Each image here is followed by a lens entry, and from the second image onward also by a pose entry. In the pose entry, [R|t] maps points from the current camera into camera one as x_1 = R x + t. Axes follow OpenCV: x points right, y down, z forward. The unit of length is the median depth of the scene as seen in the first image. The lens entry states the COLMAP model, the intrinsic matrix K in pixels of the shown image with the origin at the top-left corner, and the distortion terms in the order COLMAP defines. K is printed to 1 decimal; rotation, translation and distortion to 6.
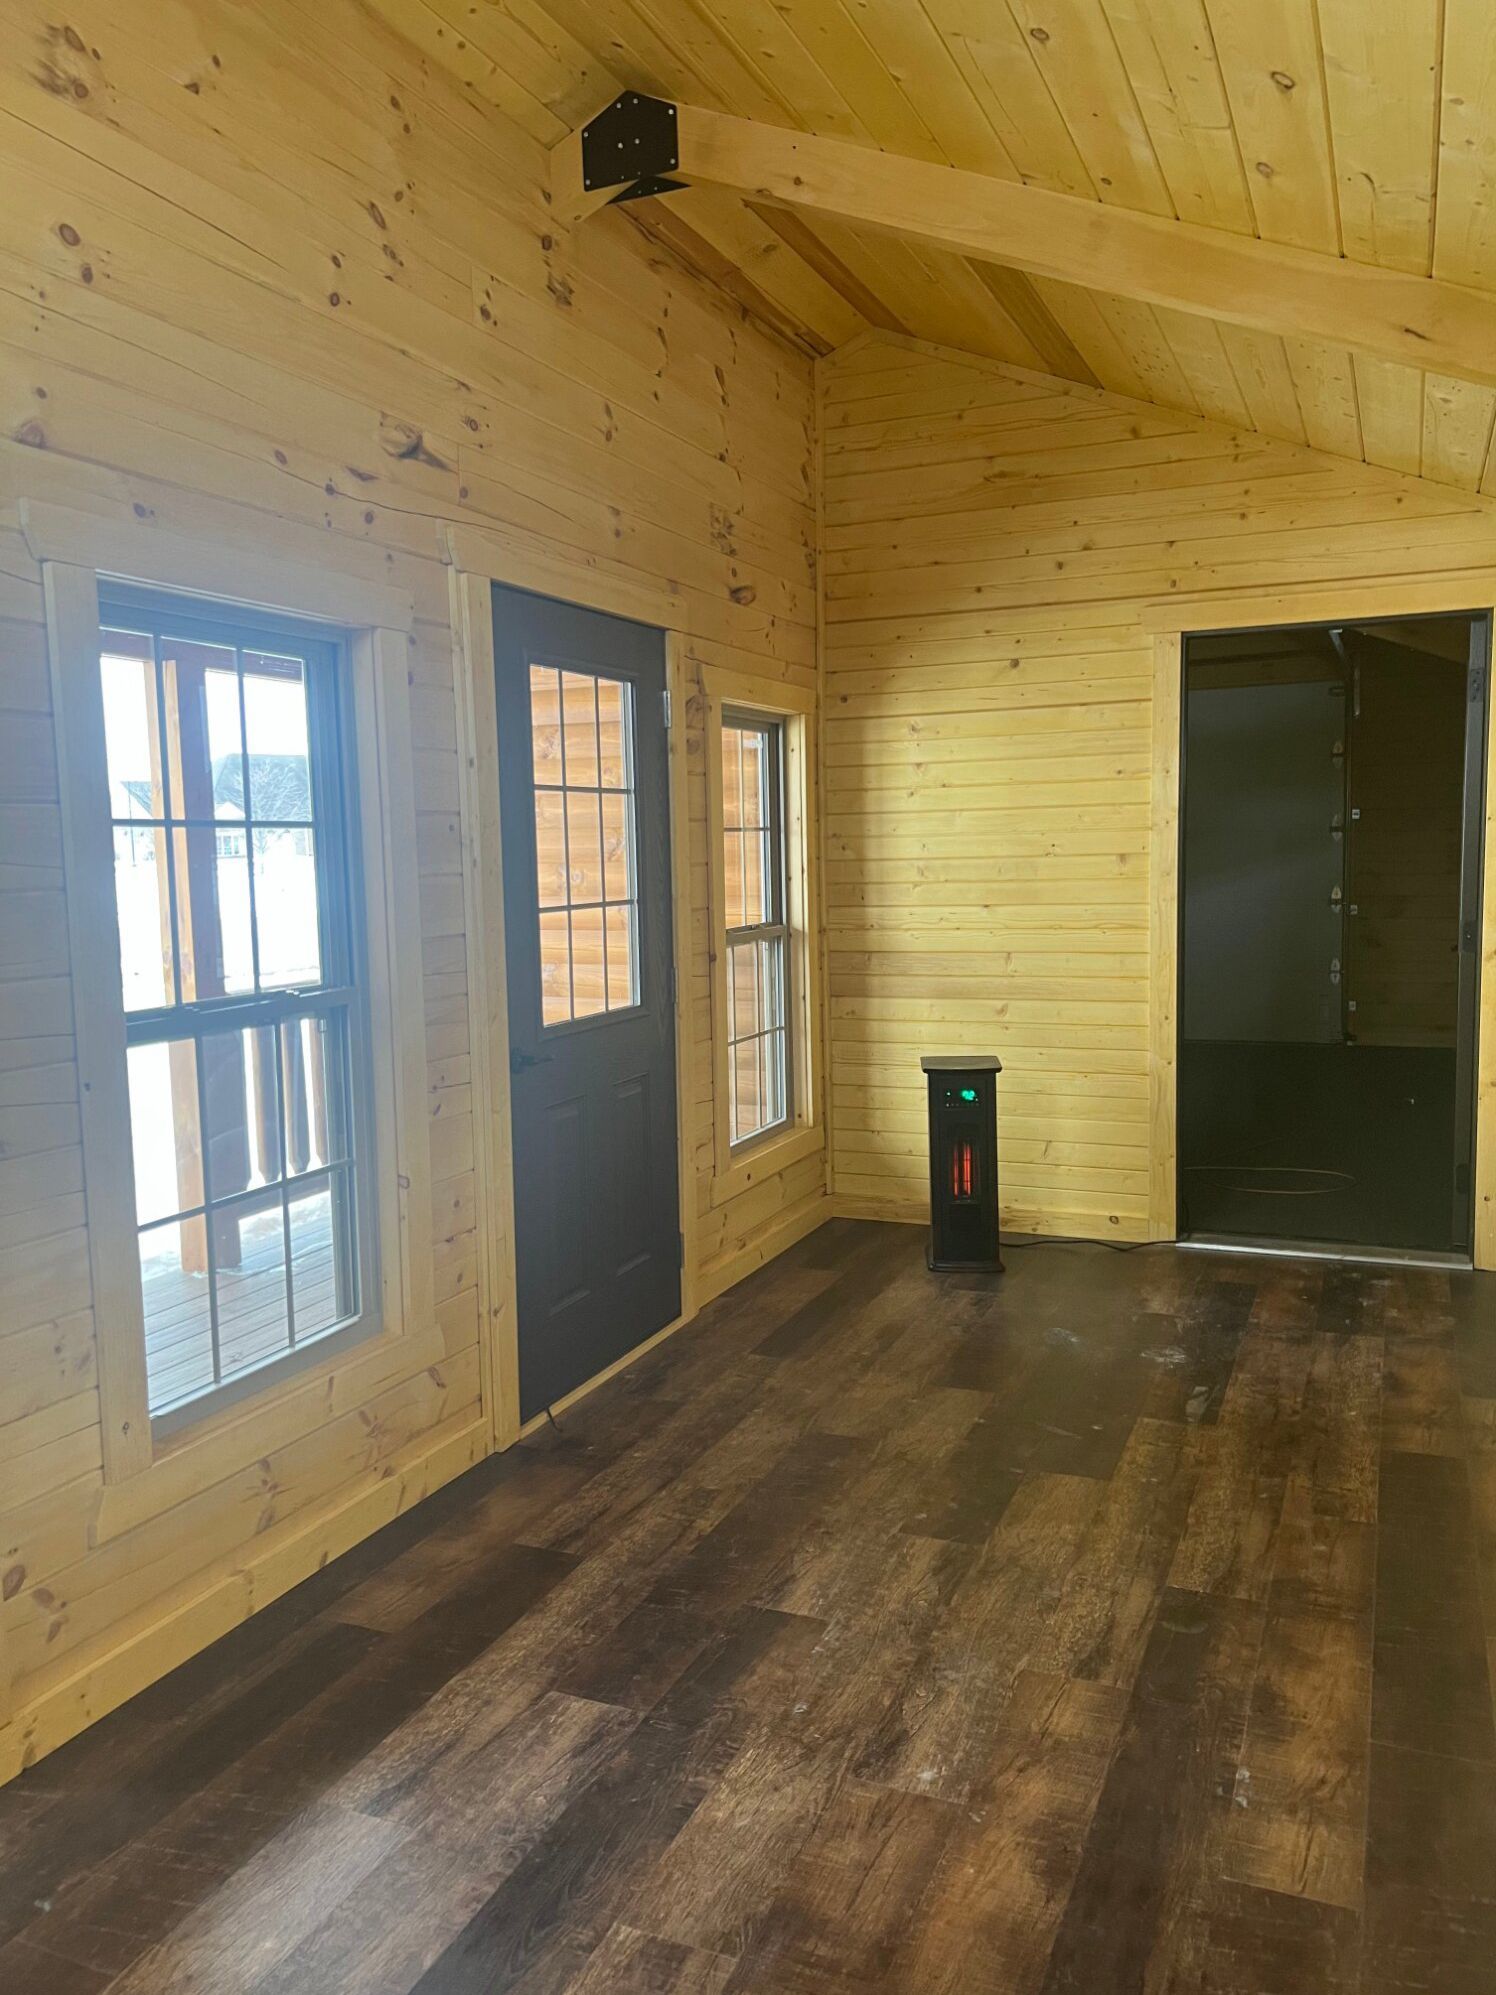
lens RADIAL K [[1541.9, 0, 748.0], [0, 1541.9, 997.5], [0, 0, 1]] dist [0.074908, -0.083399]
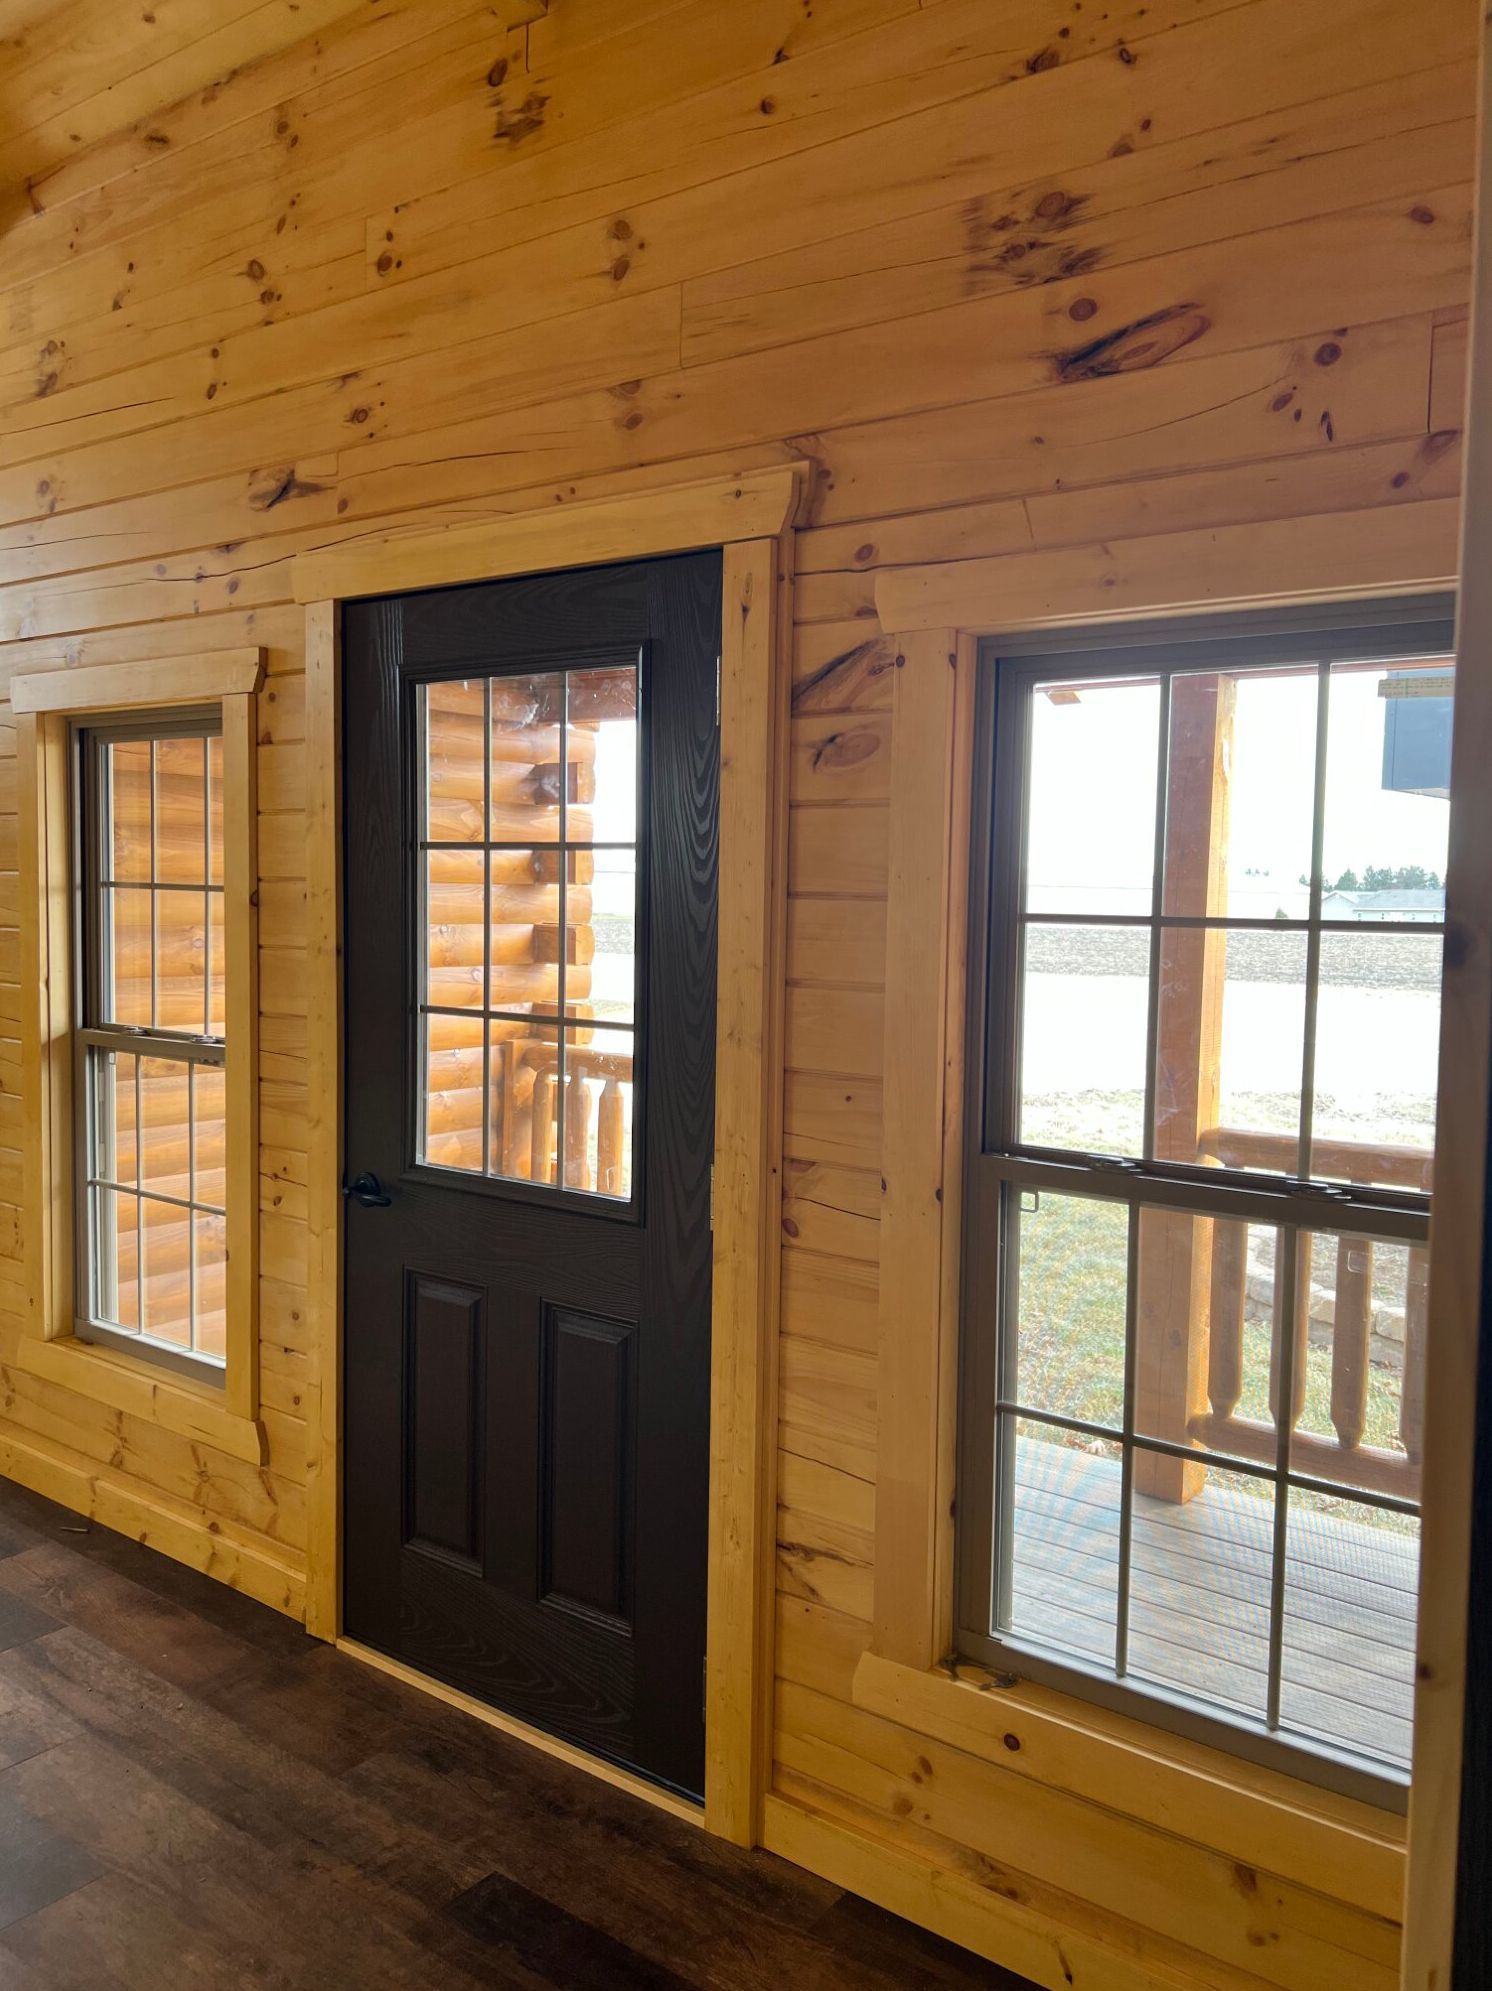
lens RADIAL K [[1462.0, 0, 746.0], [0, 1462.0, 995.5], [0, 0, 1]] dist [0.060116, -0.074597]
pose [[-0.227051, 0.078924, -0.970680, 0.750073], [-0.118998, 0.986994, 0.108085, -0.229398], [0.966585, 0.140050, -0.214706, 1.876672]]
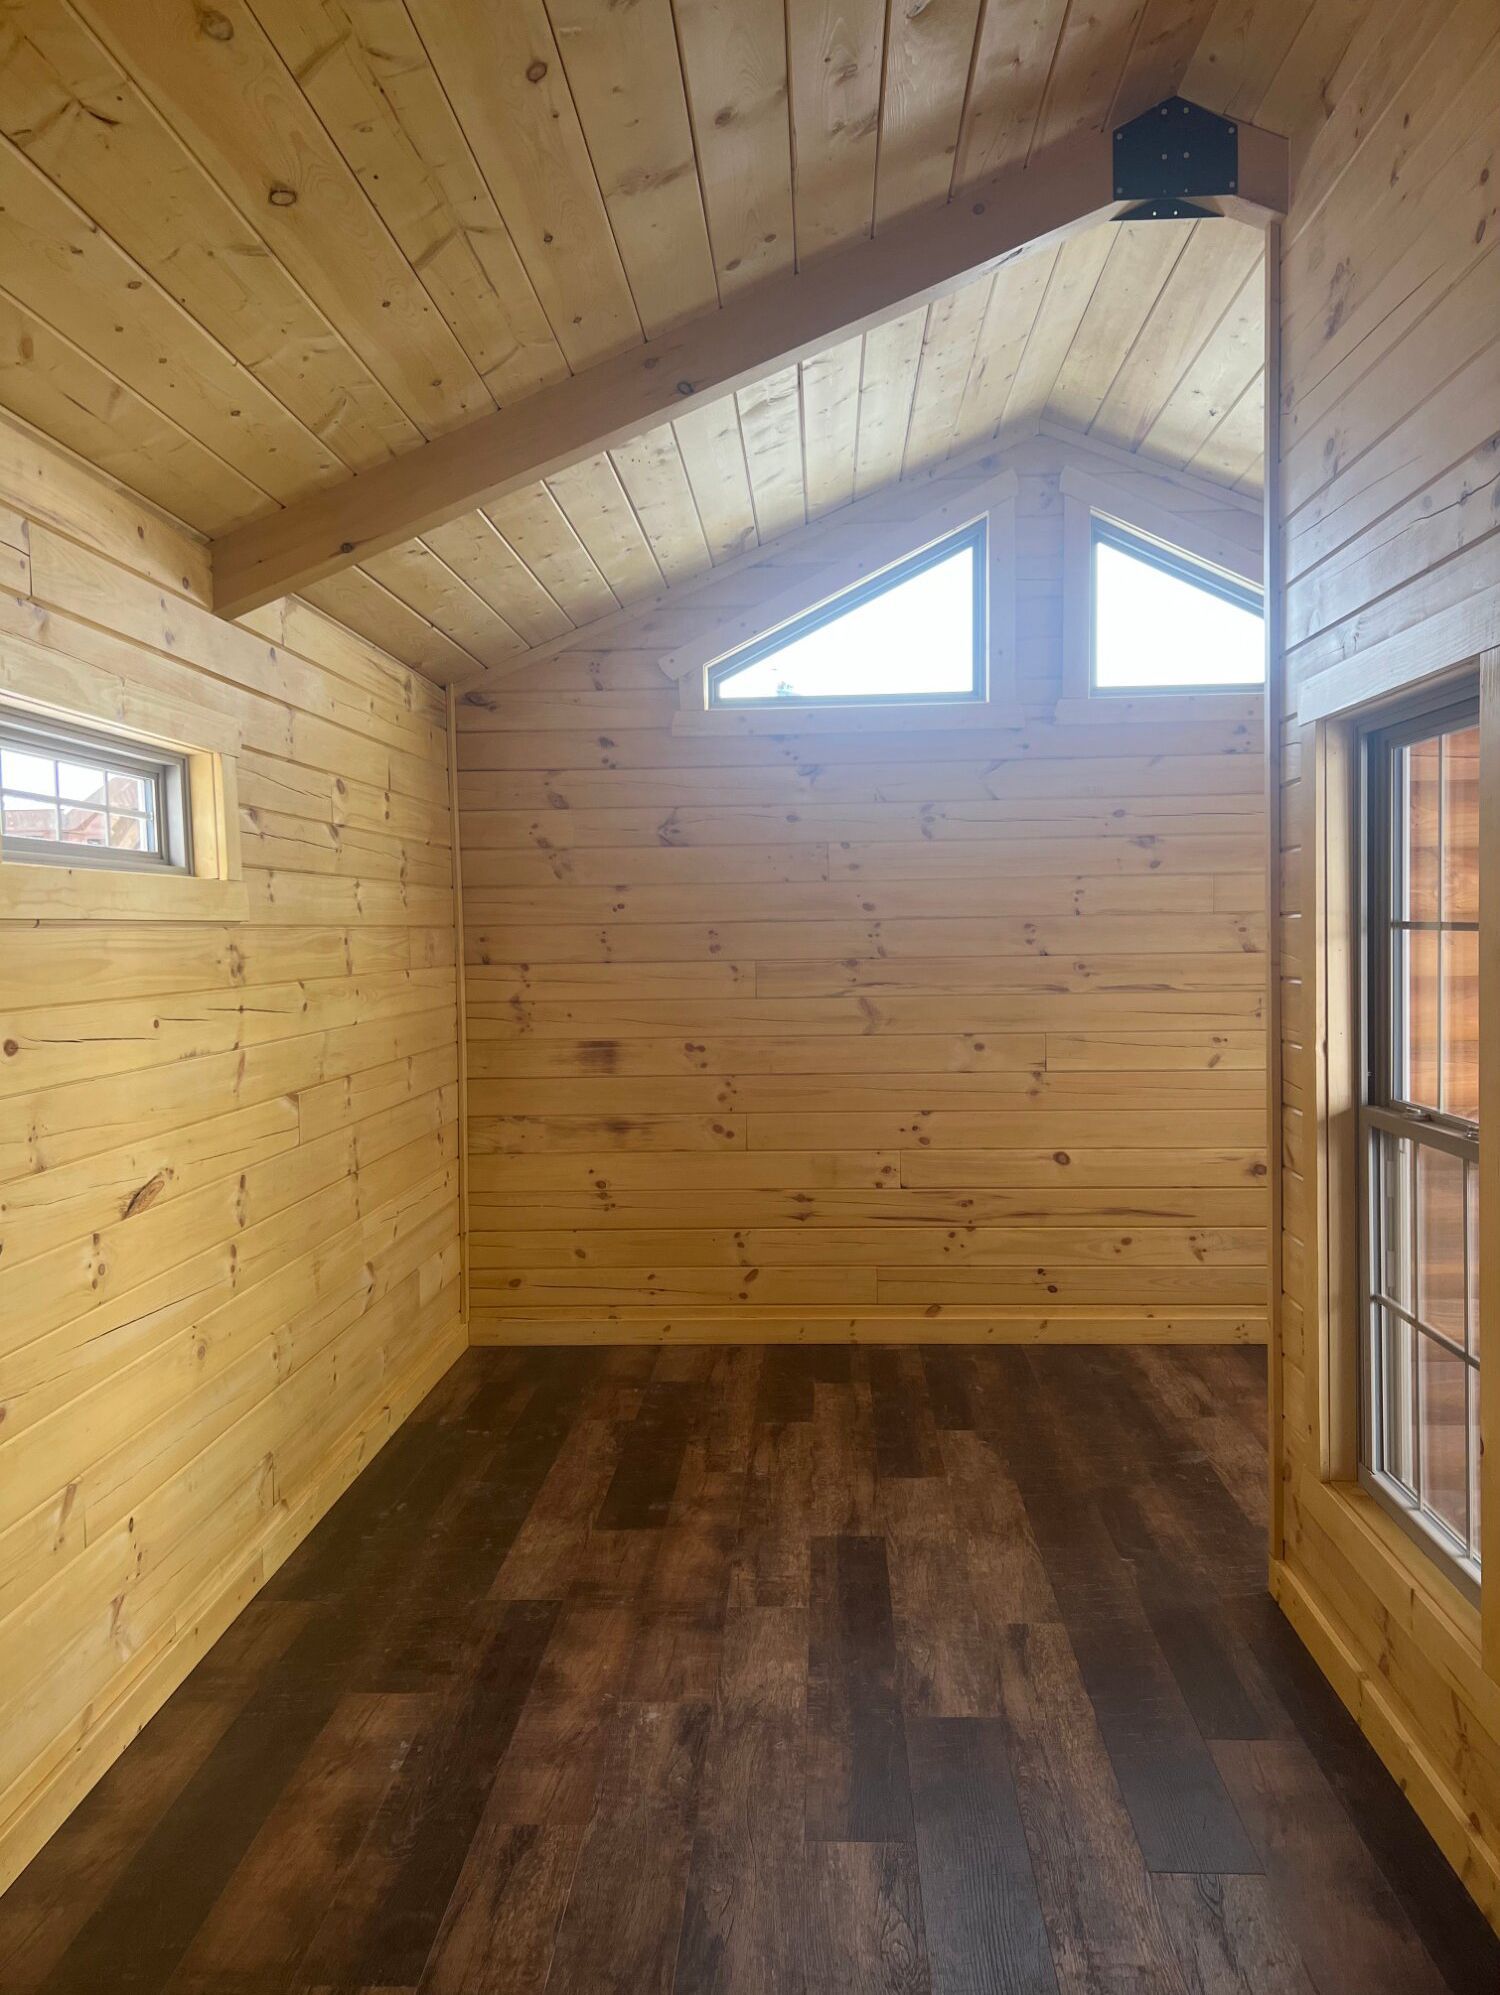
lens RADIAL K [[1465.0, 0, 750.0], [0, 1465.0, 997.5], [0, 0, 1]] dist [0.060116, -0.074597]
pose [[-0.936193, 0.052580, -0.347531, 0.381055], [-0.000433, 0.988575, 0.150732, -0.223651], [0.351486, 0.141264, -0.925474, 1.840982]]
